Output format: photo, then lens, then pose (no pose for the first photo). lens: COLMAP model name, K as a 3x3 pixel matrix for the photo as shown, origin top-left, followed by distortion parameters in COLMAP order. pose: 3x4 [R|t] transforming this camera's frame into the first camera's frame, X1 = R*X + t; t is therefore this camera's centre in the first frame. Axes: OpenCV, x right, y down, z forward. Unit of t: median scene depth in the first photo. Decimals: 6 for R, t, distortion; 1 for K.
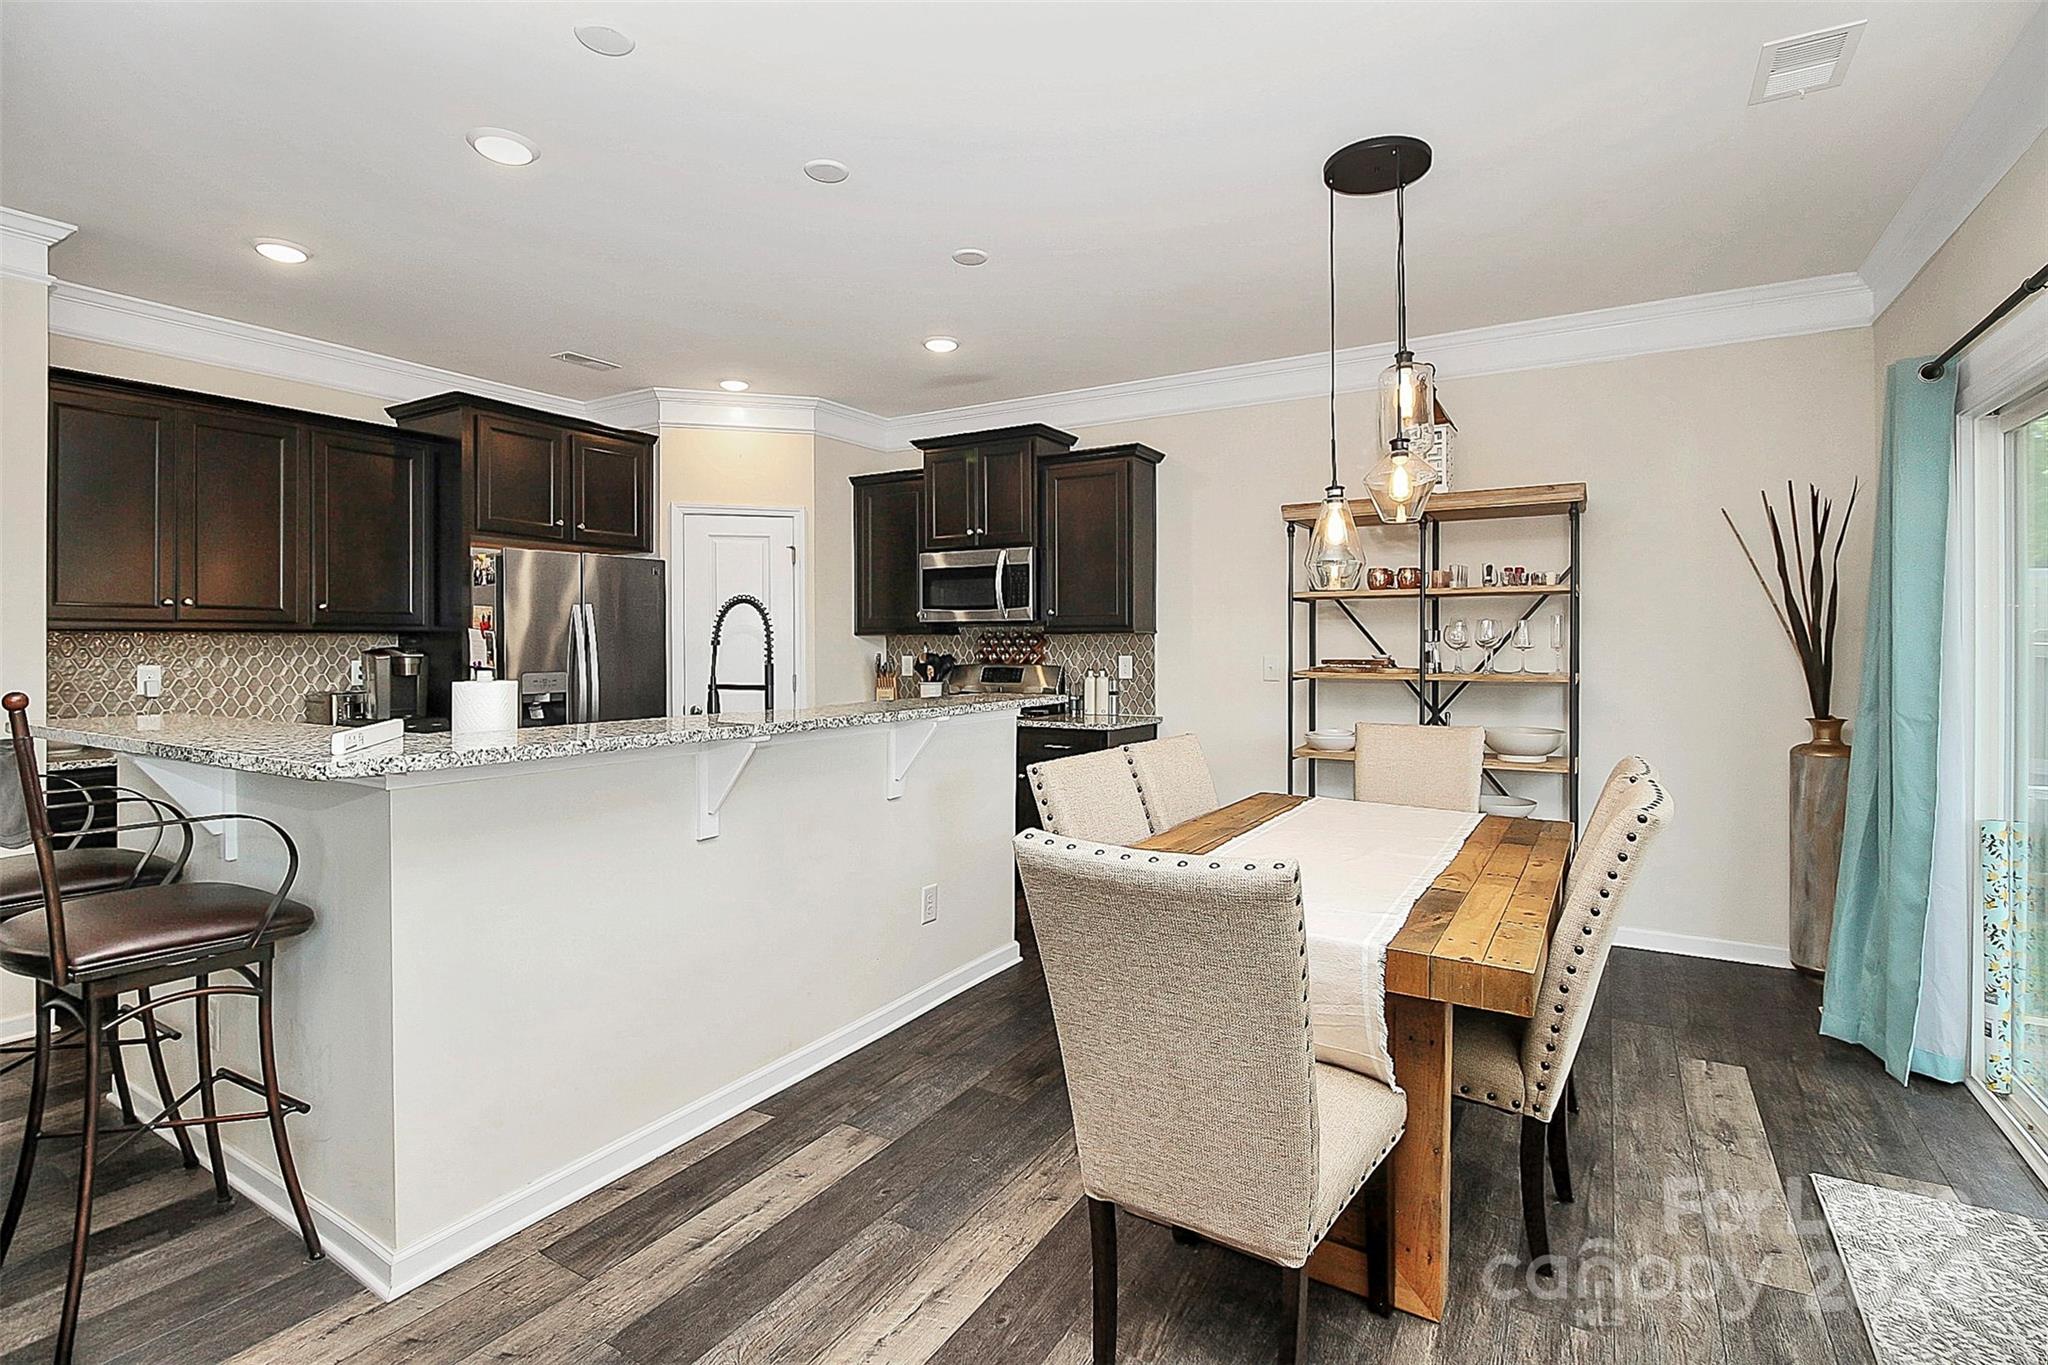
lens RADIAL K [[953.2, 0, 1033.1], [0, 953.2, 640.6], [0, 0, 1]] dist [-0.018162, -0.001681]
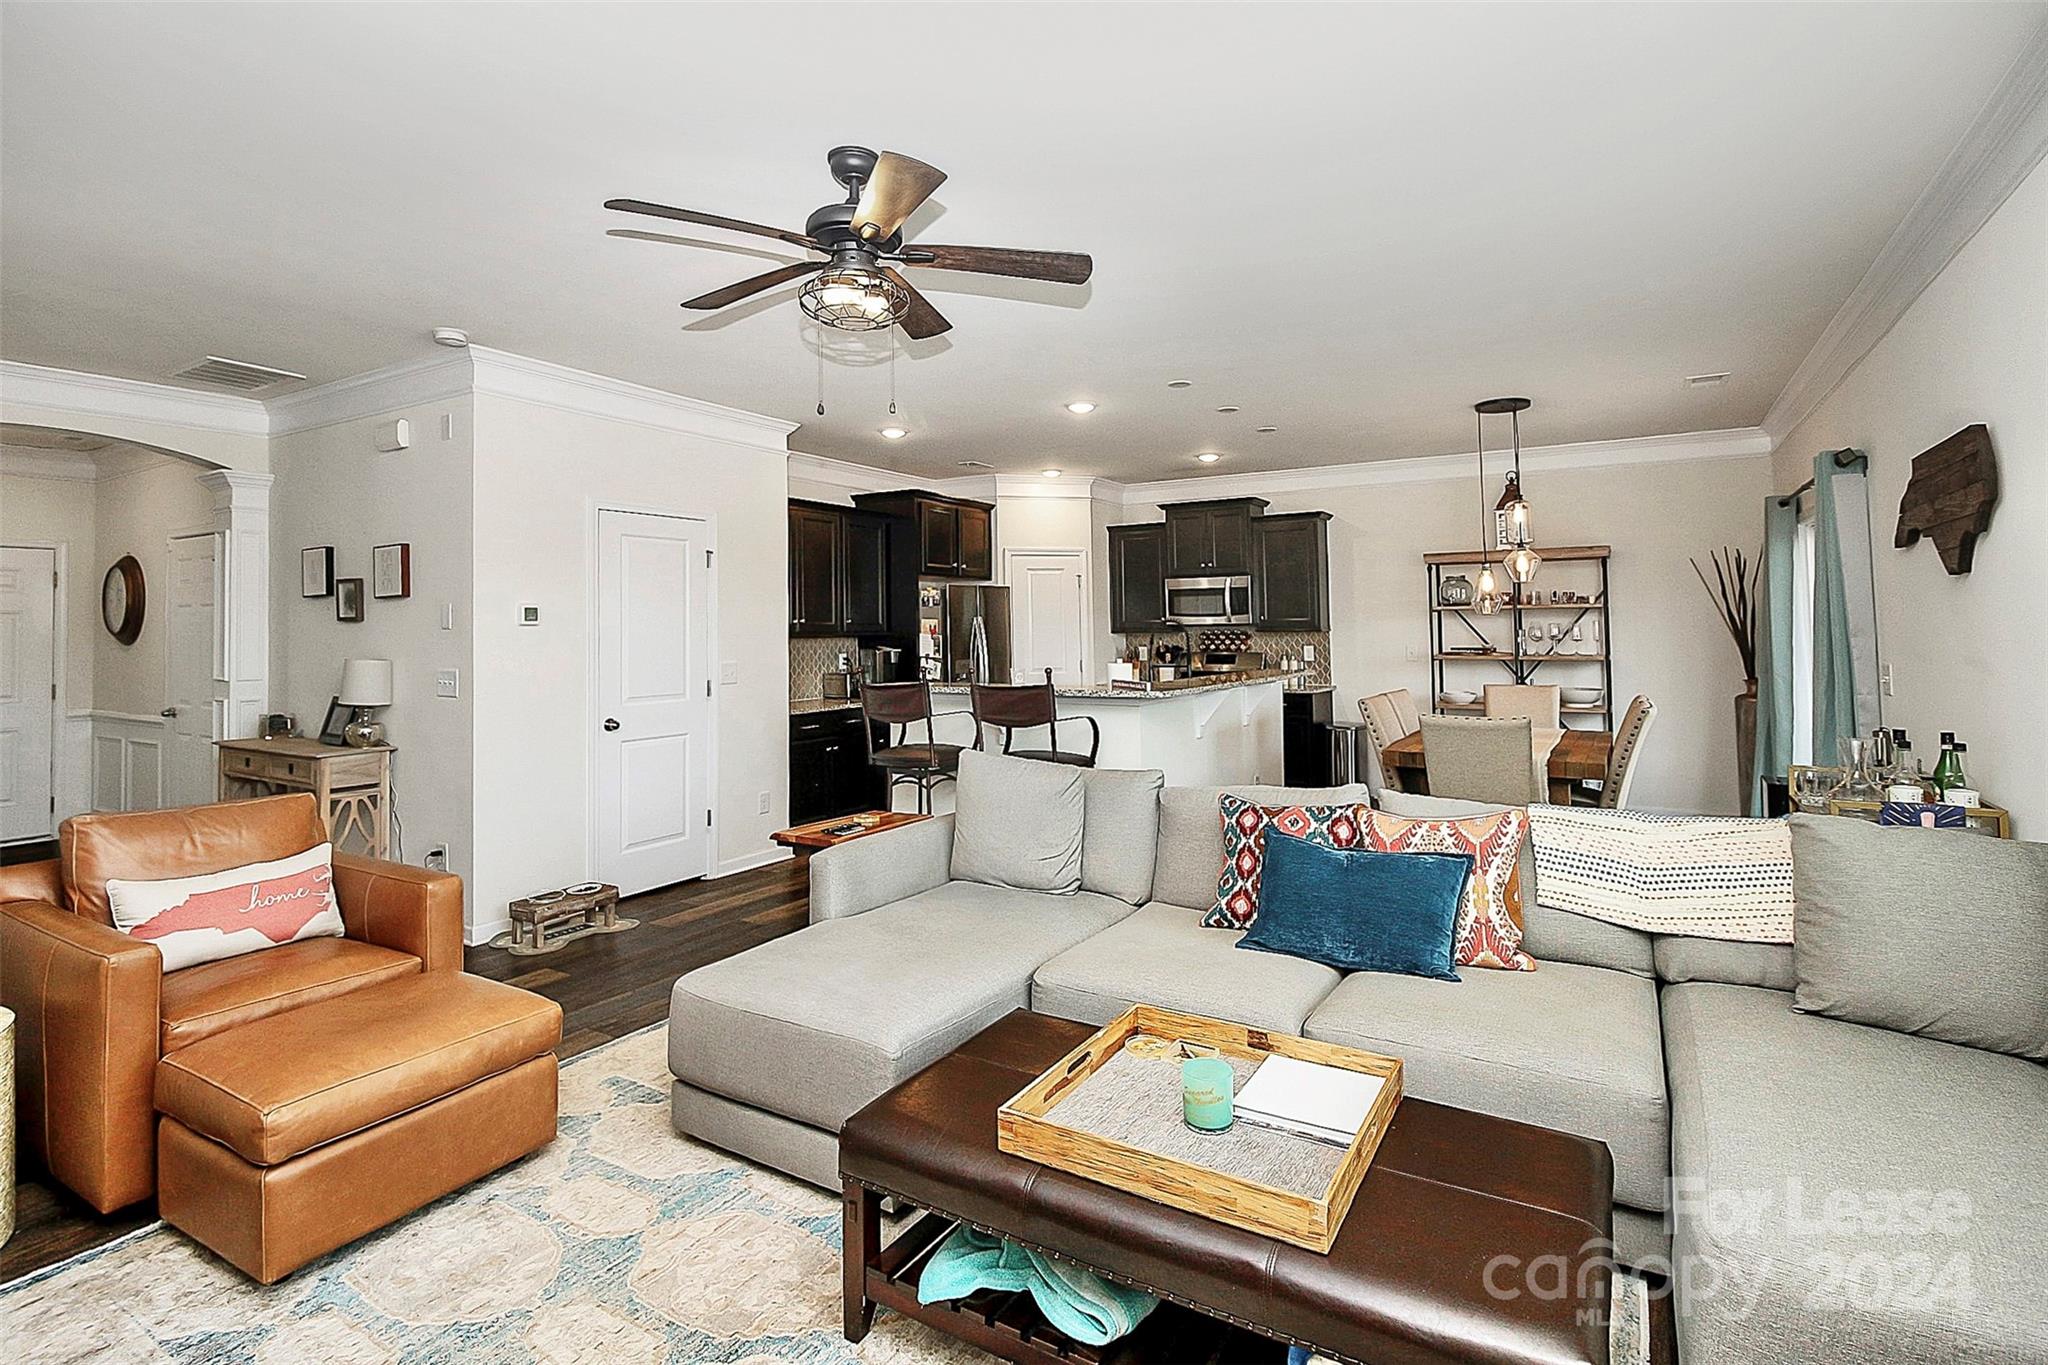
lens RADIAL K [[953.2, 0, 1024.5], [0, 953.2, 592.5], [0, 0, 1]] dist [-0.018162, -0.001681]
pose [[0.999550, -0.010800, -0.027973, -0.366246], [0.009775, 0.999285, -0.036524, -0.020981], [0.028347, 0.036234, 0.998941, -0.628865]]
